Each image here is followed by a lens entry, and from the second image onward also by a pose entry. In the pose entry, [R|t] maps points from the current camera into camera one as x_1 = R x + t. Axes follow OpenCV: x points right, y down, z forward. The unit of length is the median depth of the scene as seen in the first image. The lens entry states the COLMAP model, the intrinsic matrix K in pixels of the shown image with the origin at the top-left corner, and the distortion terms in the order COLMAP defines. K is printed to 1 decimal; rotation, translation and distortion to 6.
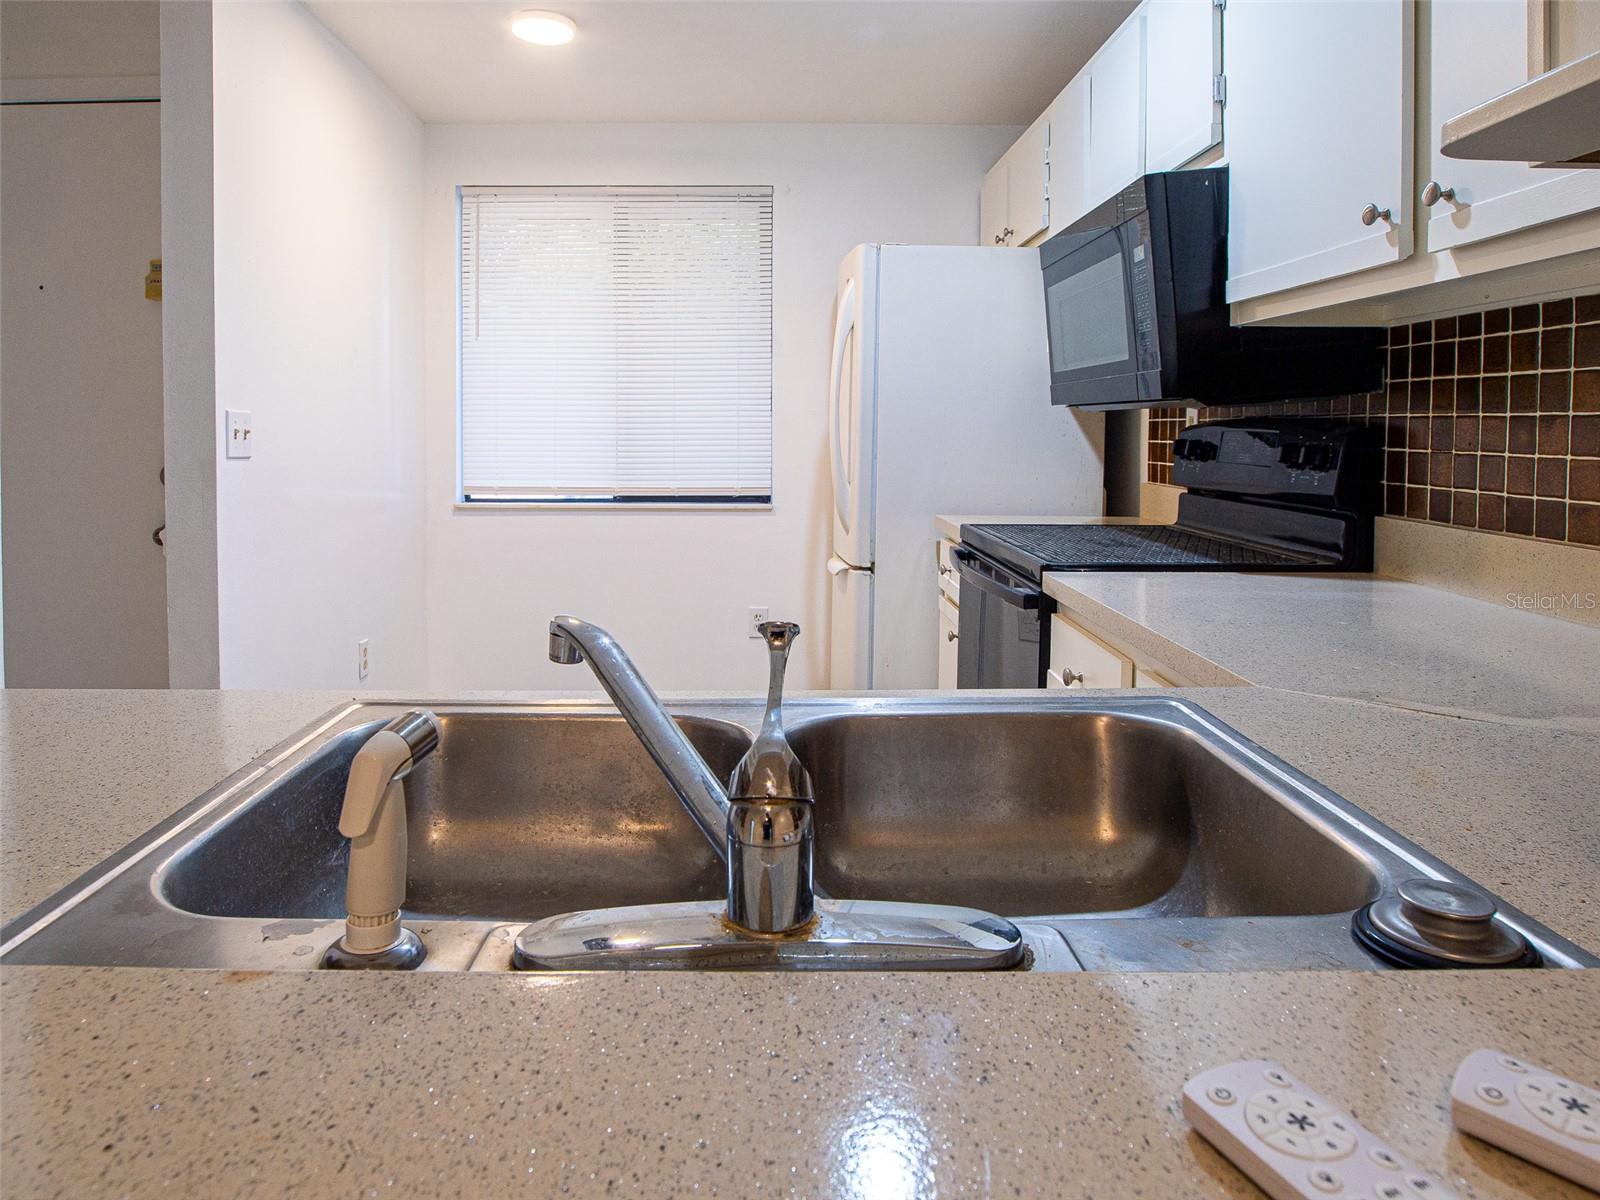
lens RADIAL K [[1022.5, 0, 796.2], [0, 1022.5, 555.7], [0, 0, 1]] dist [-0.038302, -0.000663]
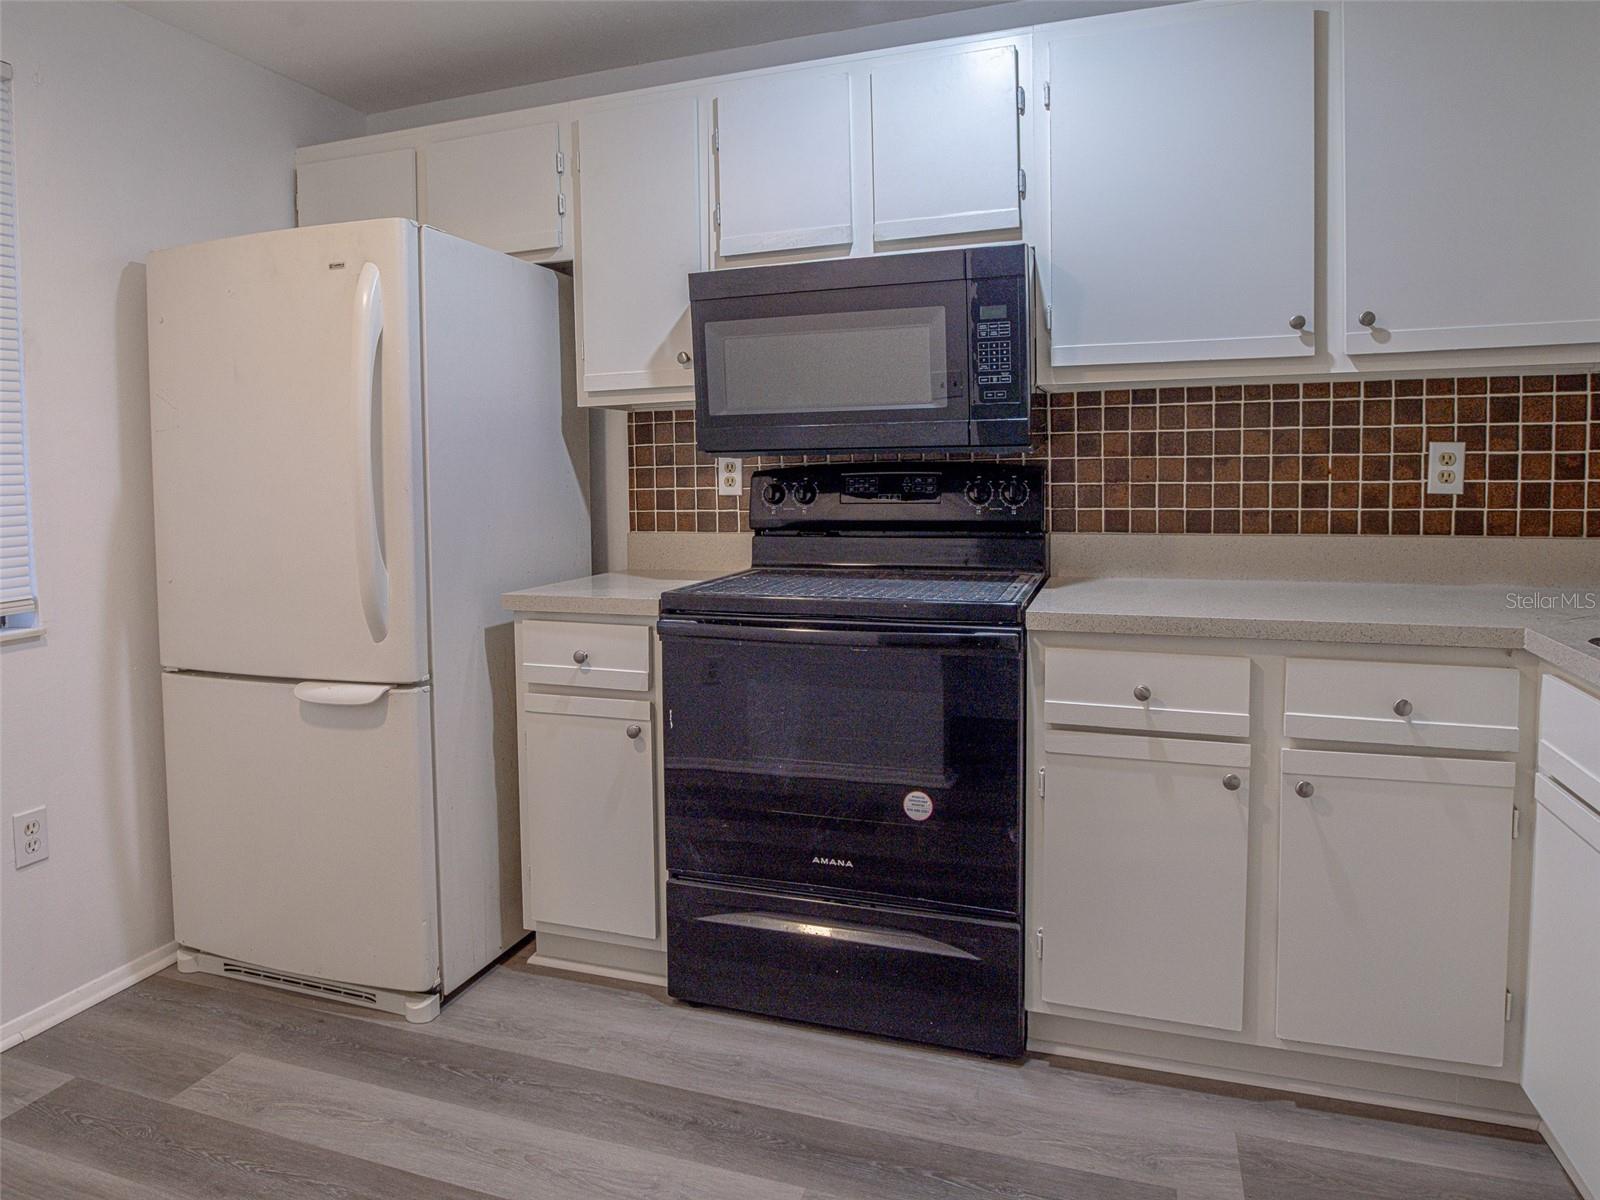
lens RADIAL K [[982.1, 0, 800.0], [0, 982.1, 600.0], [0, 0, 1]] dist [-0.002842, -0.000891]
pose [[0.354220, -0.137098, 0.925058, -0.827307], [0.135795, 0.986251, 0.094169, -0.130249], [-0.925250, 0.092262, 0.367967, 0.900564]]
